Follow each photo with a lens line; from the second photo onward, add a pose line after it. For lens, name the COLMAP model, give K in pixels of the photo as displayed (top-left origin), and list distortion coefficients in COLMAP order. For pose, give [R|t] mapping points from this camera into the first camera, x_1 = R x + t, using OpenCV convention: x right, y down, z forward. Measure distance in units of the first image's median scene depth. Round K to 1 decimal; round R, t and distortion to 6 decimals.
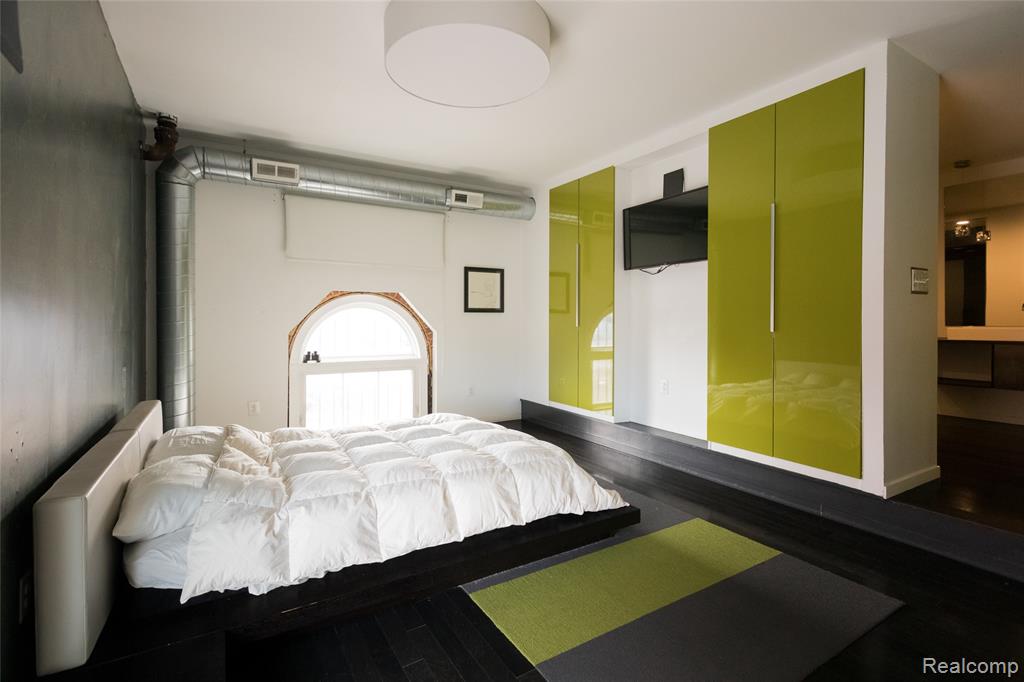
lens RADIAL K [[482.5, 0, 505.6], [0, 482.5, 323.4], [0, 0, 1]] dist [0.008359, 0.001637]
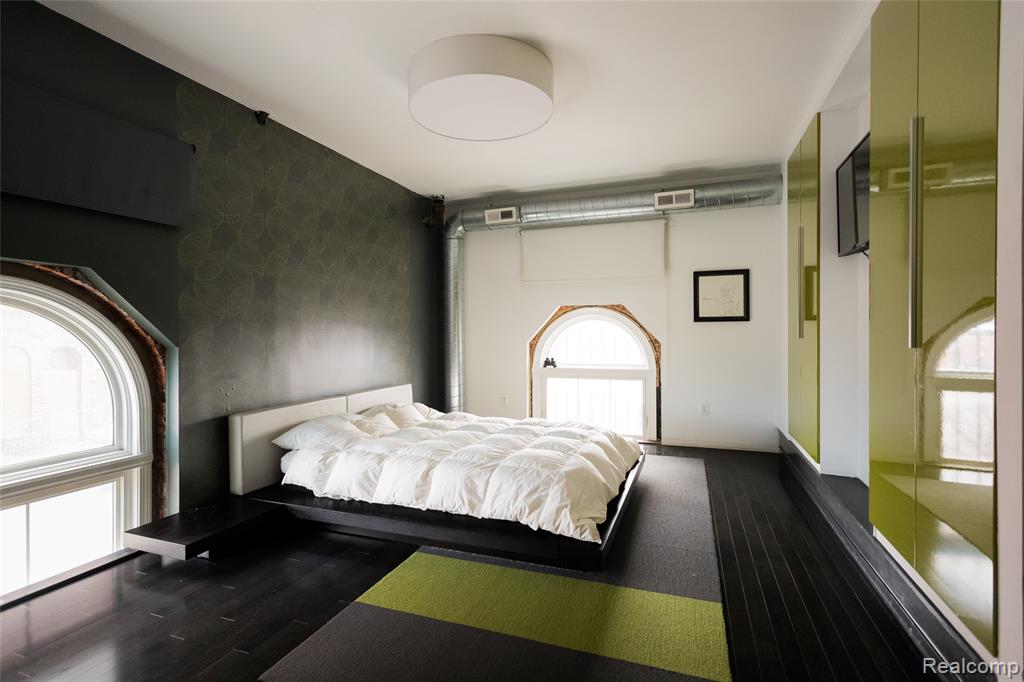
lens RADIAL K [[482.5, 0, 509.4], [0, 482.5, 337.3], [0, 0, 1]] dist [0.008359, 0.001637]
pose [[0.624813, 0.005309, -0.780756, 0.451579], [-0.000142, 0.999978, 0.006686, -0.000312], [0.780774, -0.004067, 0.624800, 0.179386]]
